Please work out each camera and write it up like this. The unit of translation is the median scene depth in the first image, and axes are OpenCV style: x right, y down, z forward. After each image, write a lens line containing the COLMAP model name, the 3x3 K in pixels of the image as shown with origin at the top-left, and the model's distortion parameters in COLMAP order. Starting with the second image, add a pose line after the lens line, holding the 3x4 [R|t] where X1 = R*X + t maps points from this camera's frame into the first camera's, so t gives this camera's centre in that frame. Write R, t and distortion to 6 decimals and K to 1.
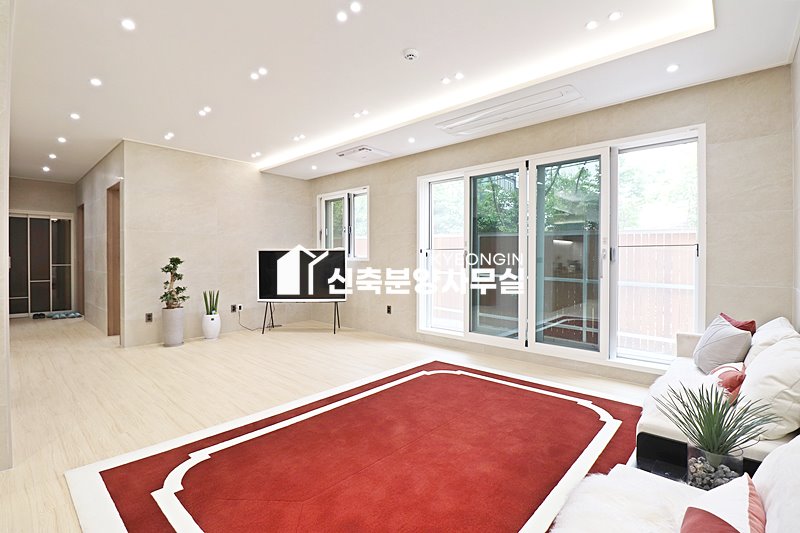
lens RADIAL K [[374.6, 0, 396.6], [0, 374.6, 265.8], [0, 0, 1]] dist [-0.001195, -0.010901]
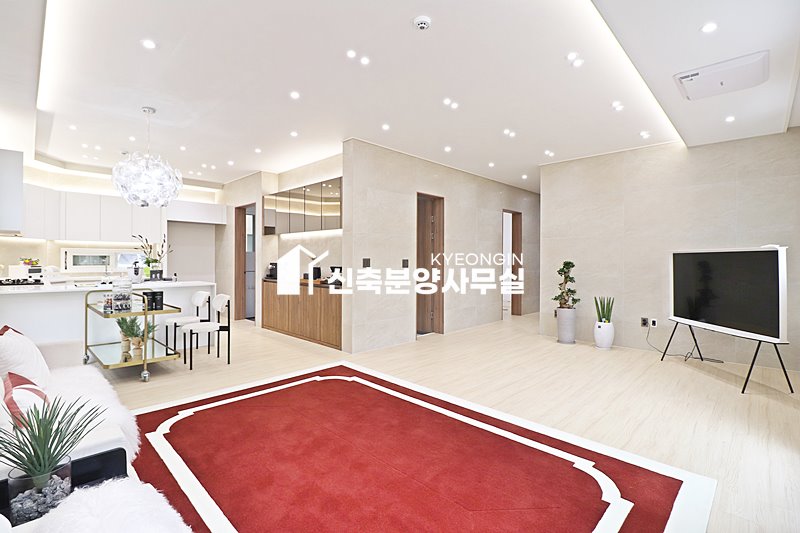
lens RADIAL K [[374.6, 0, 396.6], [0, 374.6, 259.5], [0, 0, 1]] dist [-0.001195, -0.010901]
pose [[-0.056465, -0.005146, -0.998391, 0.503034], [-0.026623, 0.999639, -0.003647, -0.010546], [0.998050, 0.026374, -0.056582, 0.565582]]
